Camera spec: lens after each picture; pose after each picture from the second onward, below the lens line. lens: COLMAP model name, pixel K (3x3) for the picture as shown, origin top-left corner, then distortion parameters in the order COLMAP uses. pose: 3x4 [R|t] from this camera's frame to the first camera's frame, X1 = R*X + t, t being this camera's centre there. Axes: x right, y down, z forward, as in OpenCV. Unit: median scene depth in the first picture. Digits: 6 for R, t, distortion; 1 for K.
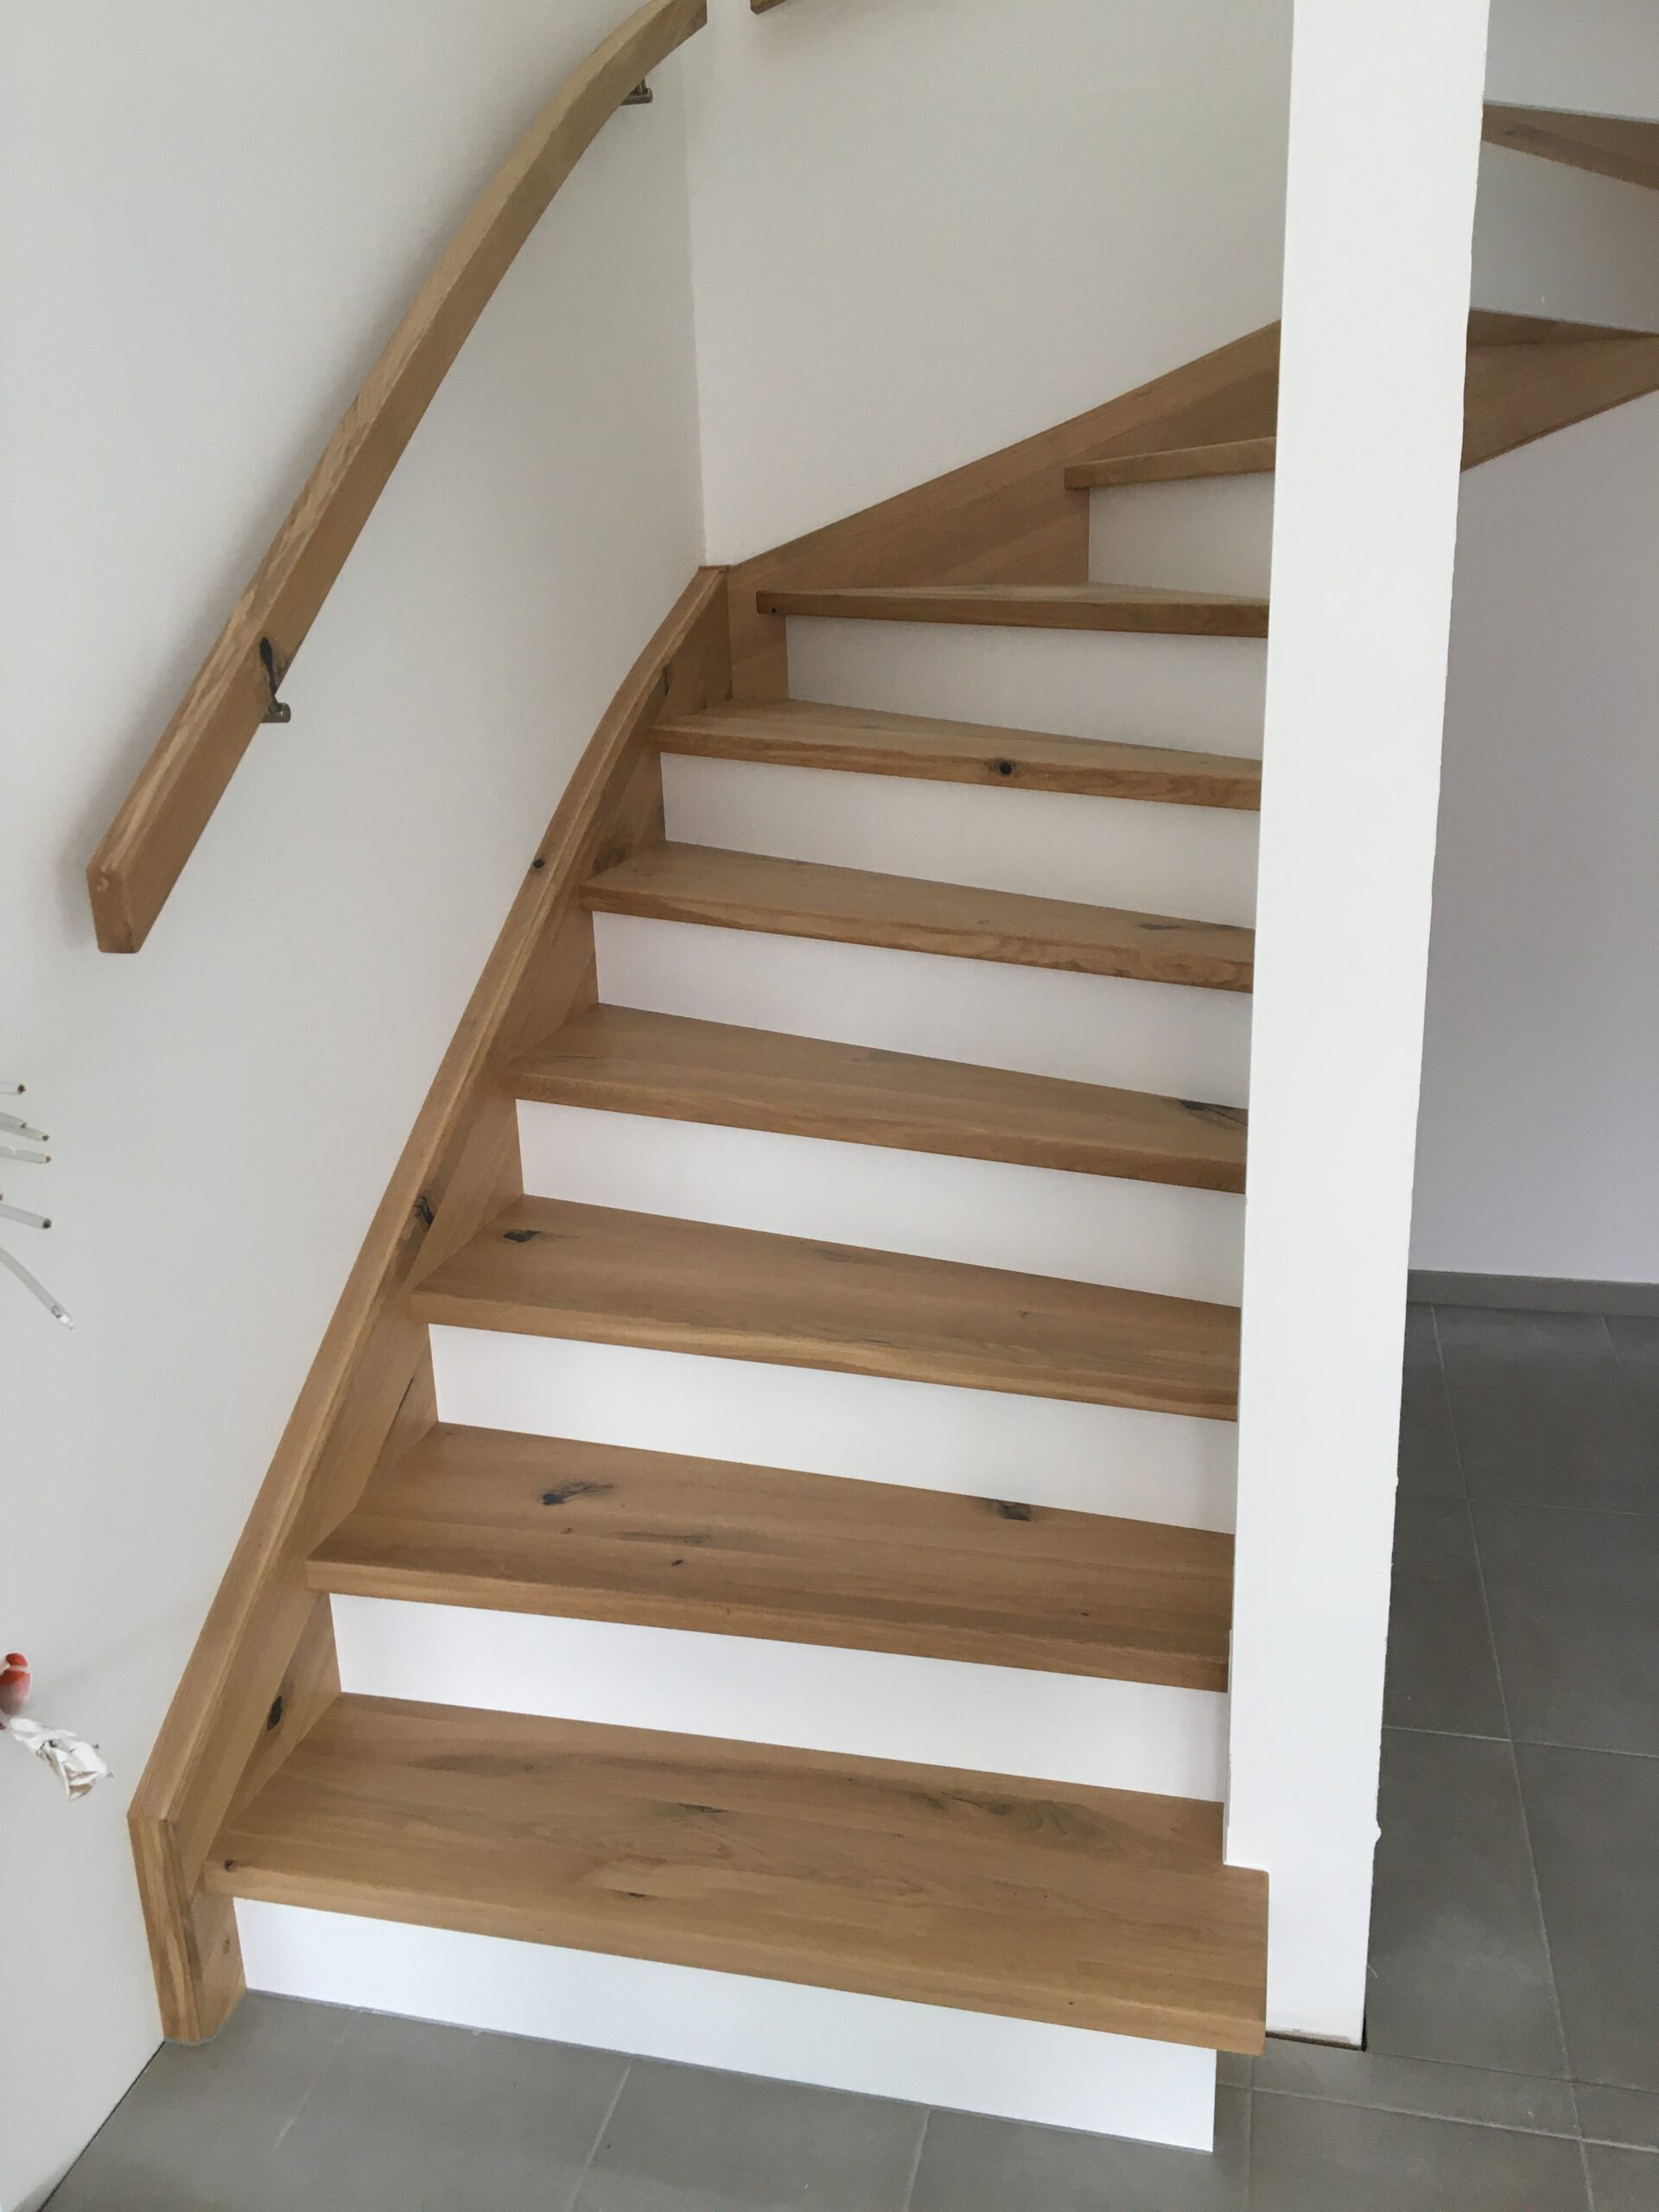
lens RADIAL K [[1852.1, 0, 829.5], [0, 1852.1, 1106.0], [0, 0, 1]] dist [0.104037, -0.144917]
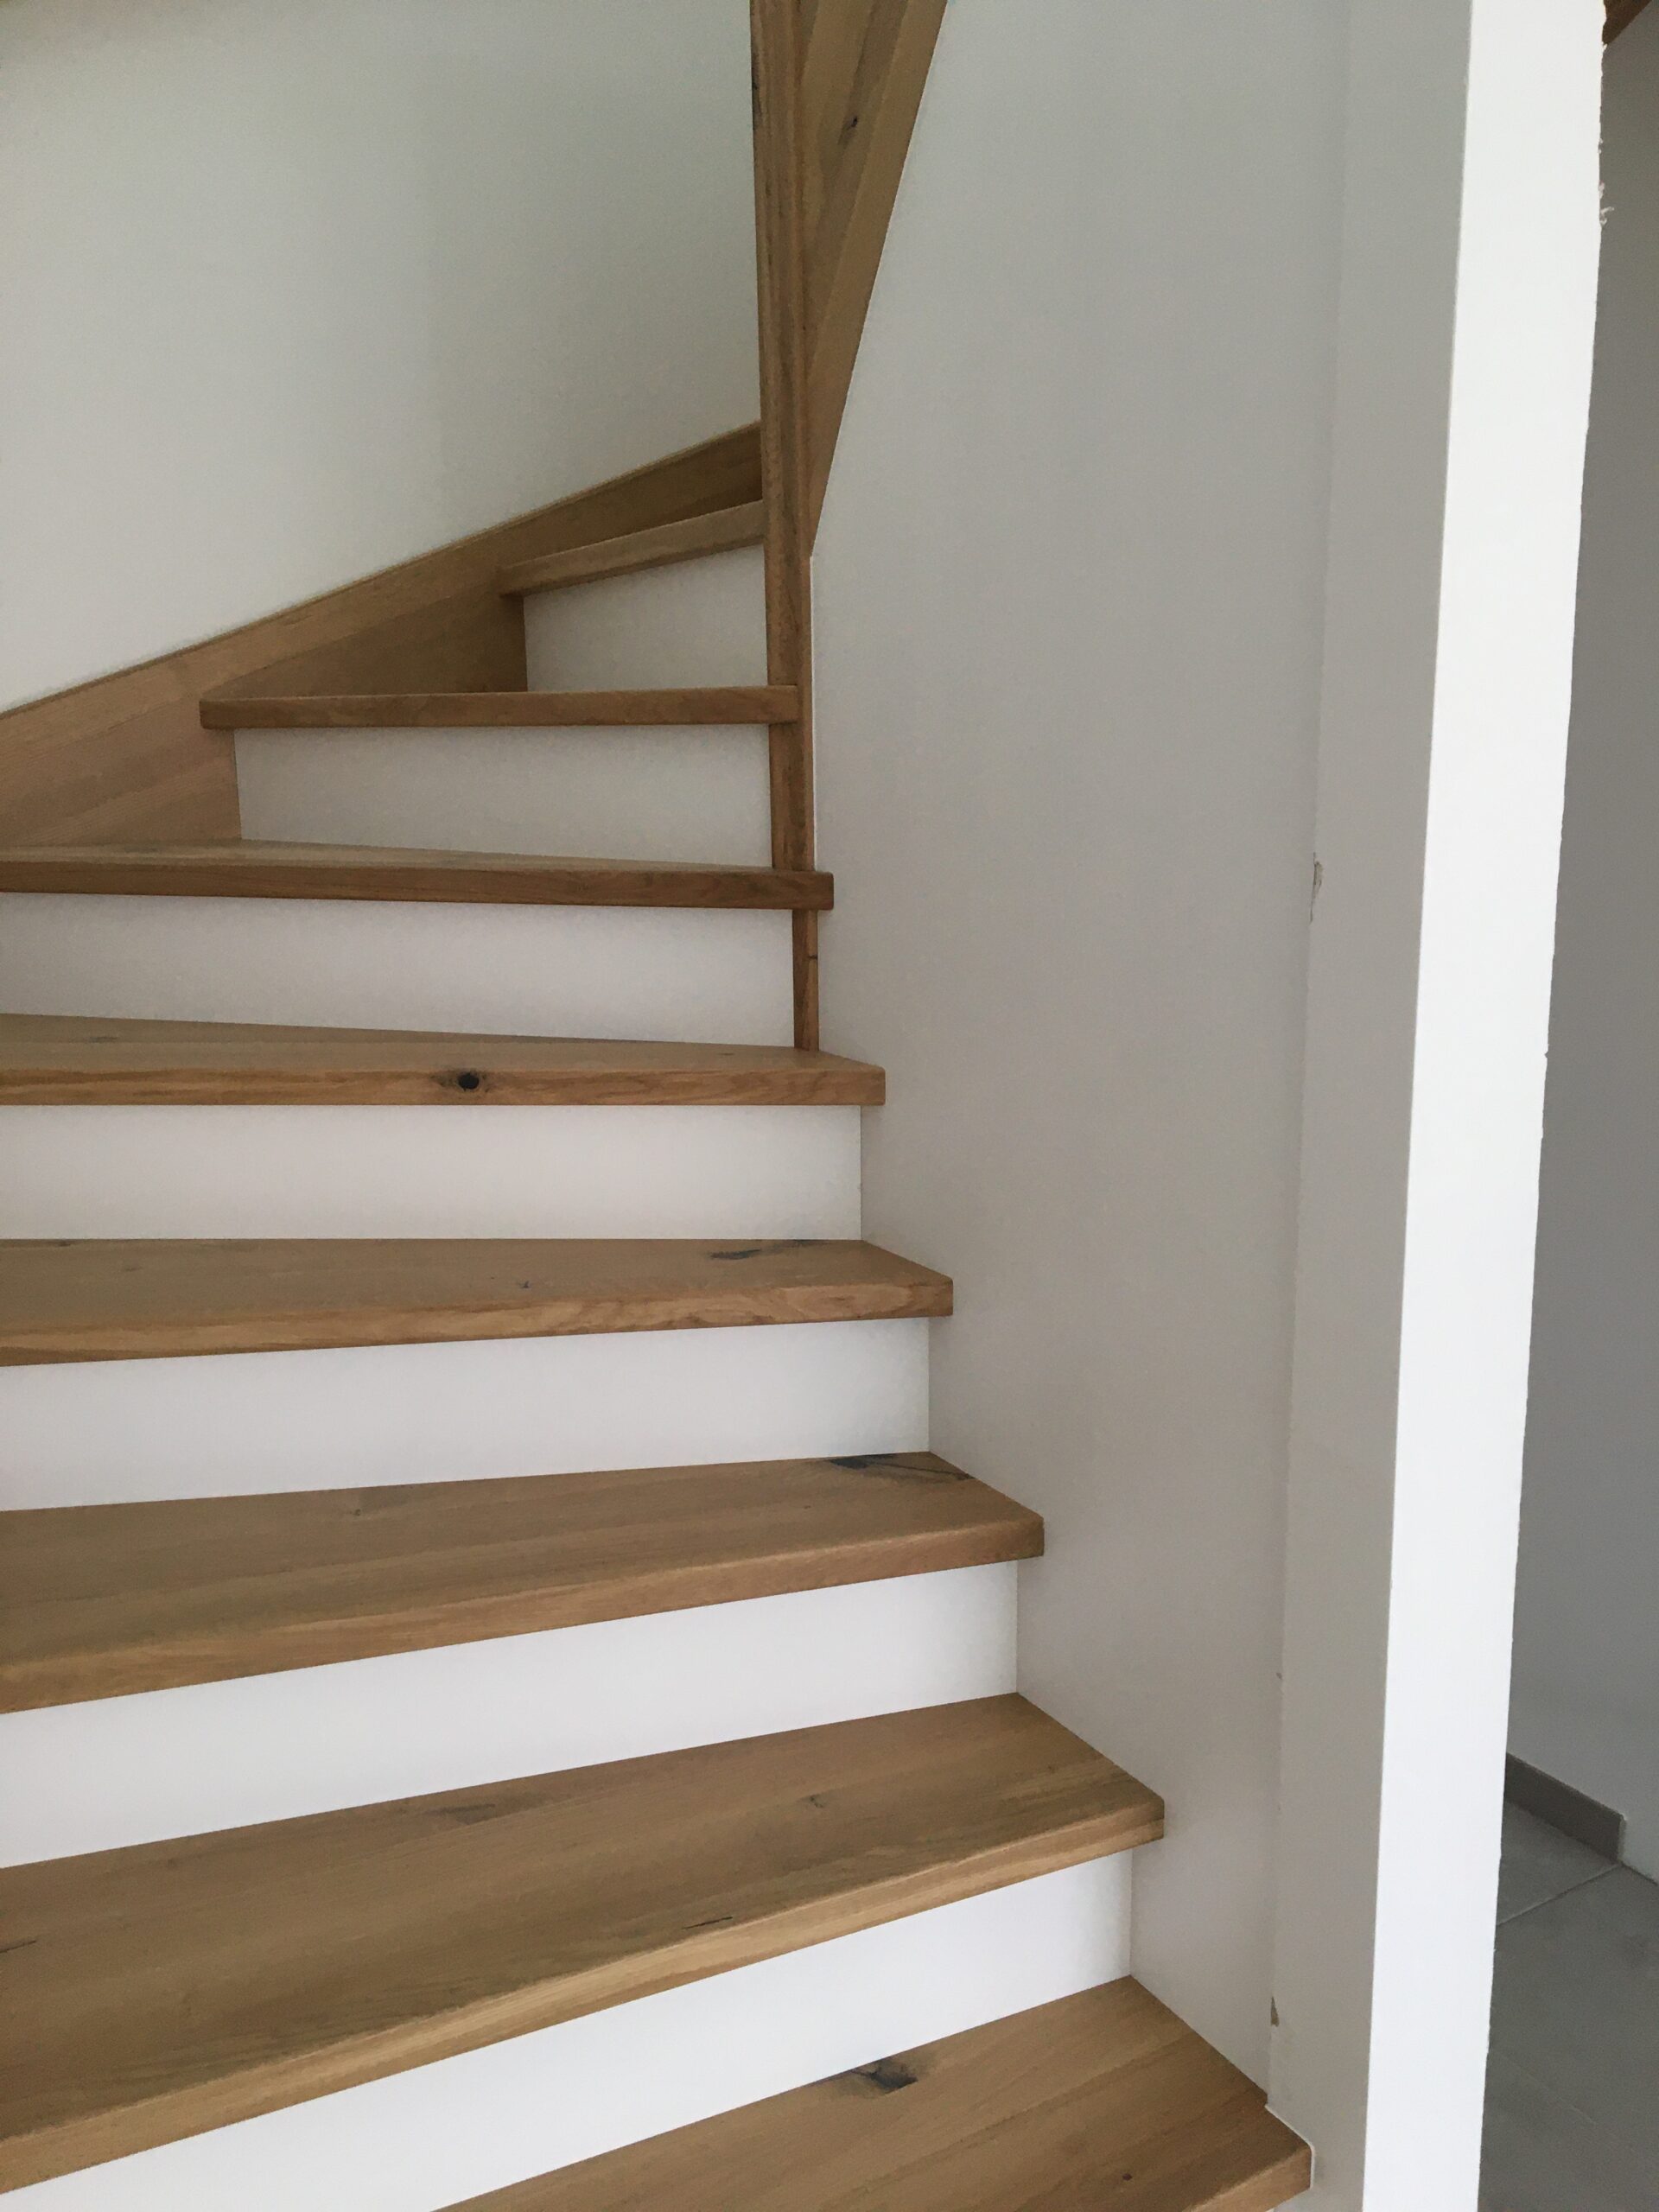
lens RADIAL K [[1852.1, 0, 829.5], [0, 1852.1, 1106.0], [0, 0, 1]] dist [0.104037, -0.144917]
pose [[0.713940, -0.108840, 0.691696, -0.328496], [0.193298, 0.980094, -0.045294, -0.108261], [-0.672998, 0.166041, 0.720767, 0.351059]]
